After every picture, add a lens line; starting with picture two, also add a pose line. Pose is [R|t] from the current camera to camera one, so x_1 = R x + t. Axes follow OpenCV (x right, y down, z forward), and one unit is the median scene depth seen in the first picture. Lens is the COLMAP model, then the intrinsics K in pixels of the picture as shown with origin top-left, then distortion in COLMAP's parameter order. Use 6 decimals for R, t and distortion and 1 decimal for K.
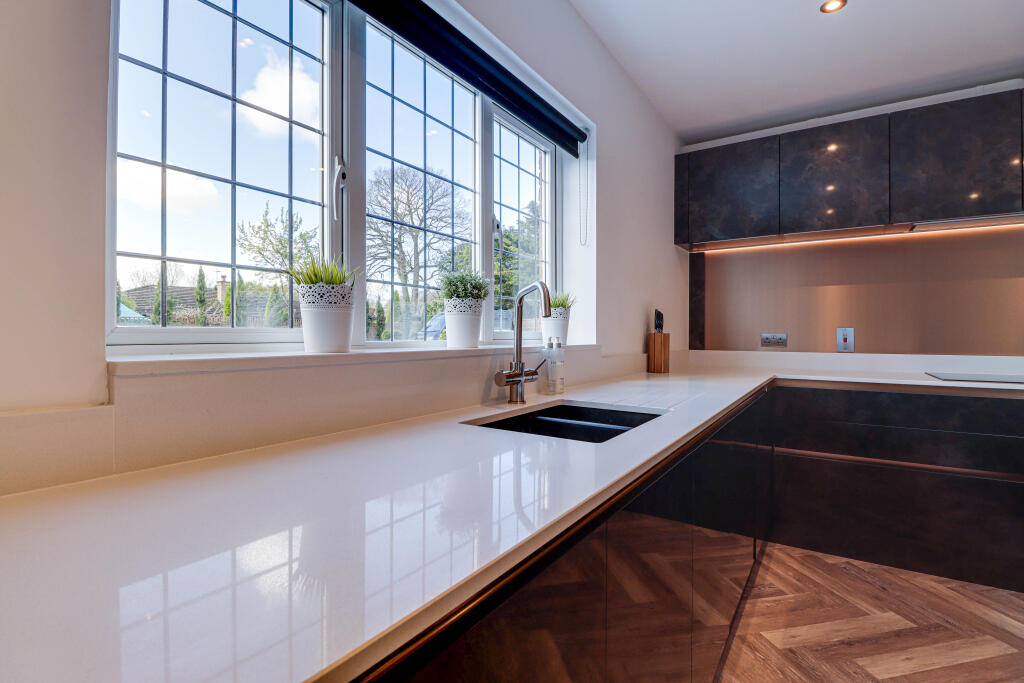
lens RADIAL K [[486.2, 0, 515.6], [0, 486.2, 337.2], [0, 0, 1]] dist [-0.000834, -0.000953]
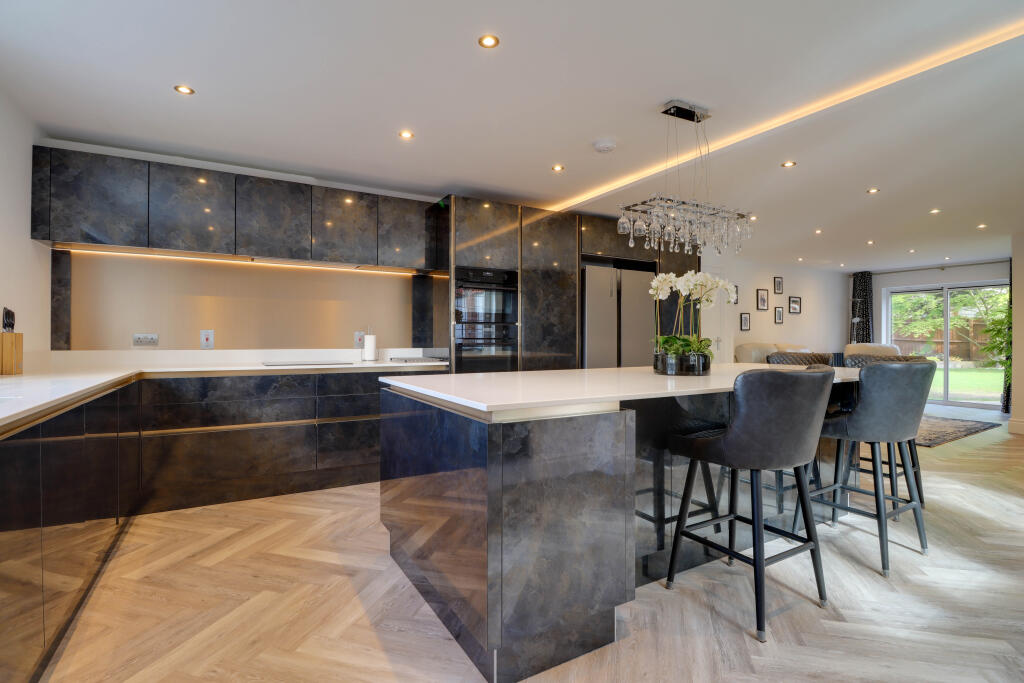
lens RADIAL K [[483.5, 0, 512.6], [0, 483.5, 339.3], [0, 0, 1]] dist [0.001778, -0.015154]
pose [[0.455108, -0.001587, 0.890435, -0.086894], [0.000597, 0.999999, 0.001478, 0.004497], [-0.890436, -0.000141, 0.455109, -0.310800]]
